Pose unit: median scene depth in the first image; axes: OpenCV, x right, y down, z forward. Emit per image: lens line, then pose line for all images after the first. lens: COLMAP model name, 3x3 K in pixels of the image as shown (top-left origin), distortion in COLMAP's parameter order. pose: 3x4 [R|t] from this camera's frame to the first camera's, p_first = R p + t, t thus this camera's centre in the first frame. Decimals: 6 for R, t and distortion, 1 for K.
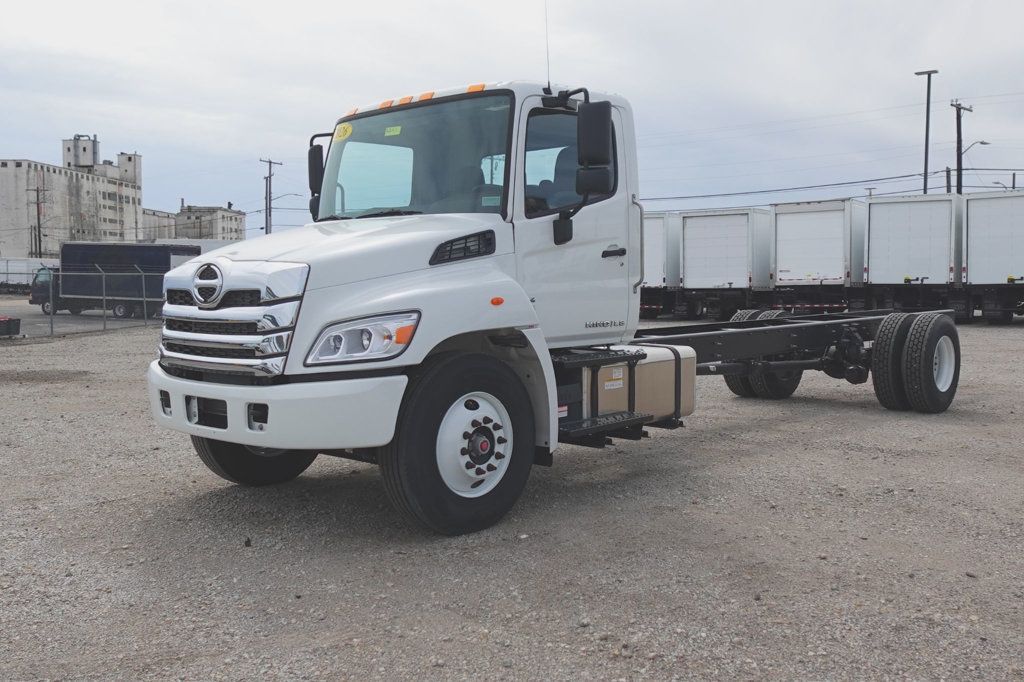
lens RADIAL K [[1002.9, 0, 512.0], [0, 1002.9, 341.0], [0, 0, 1]] dist [-0.003743, 0.006434]
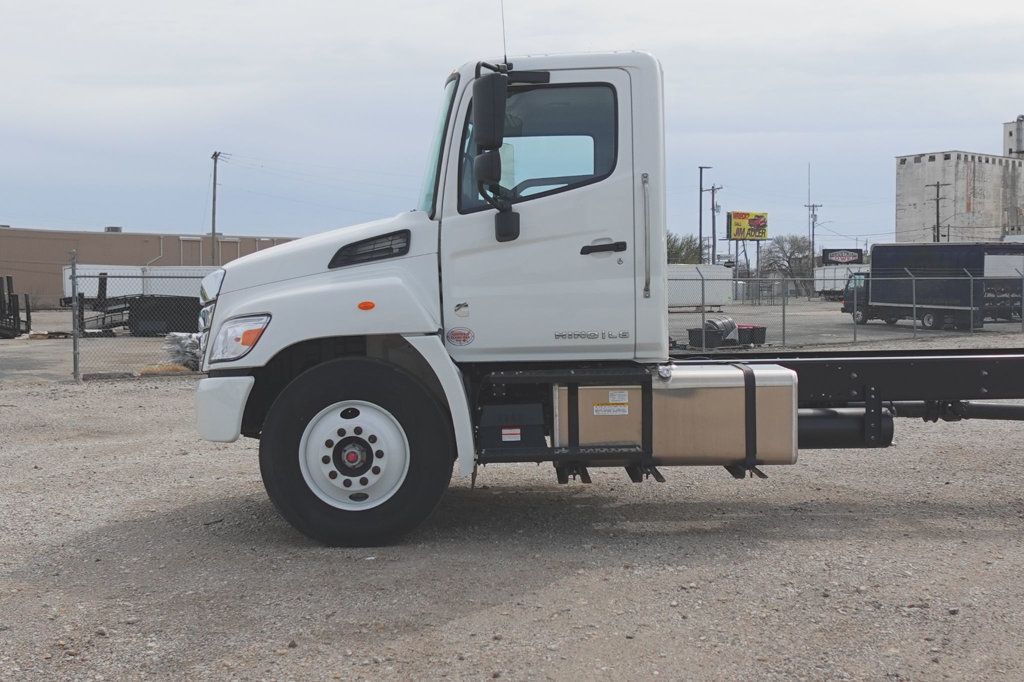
lens RADIAL K [[1180.3, 0, 512.0], [0, 1180.3, 341.0], [0, 0, 1]] dist [0.000490, 0.008832]
pose [[0.673449, 0.026934, -0.738743, 0.756163], [-0.037332, 0.999300, 0.002402, -0.011807], [0.738291, 0.025961, 0.673983, 0.296640]]
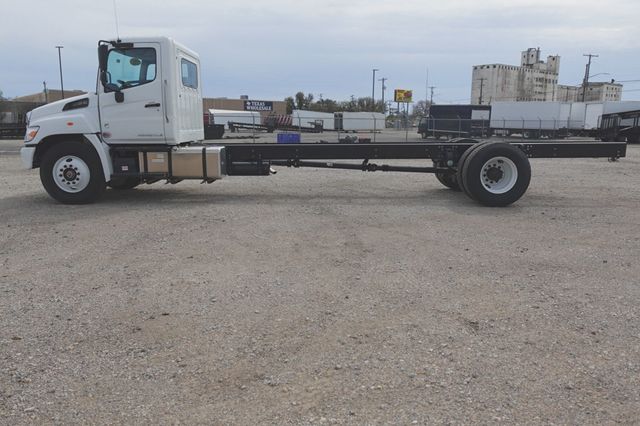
lens RADIAL K [[505.3, 0, 320.0], [0, 505.3, 213.0], [0, 0, 1]] dist [0.000906, 0.003872]
pose [[0.683598, 0.133341, -0.717575, 1.276556], [-0.051288, 0.989515, 0.135014, -0.016231], [0.728055, -0.055493, 0.683269, 0.442283]]
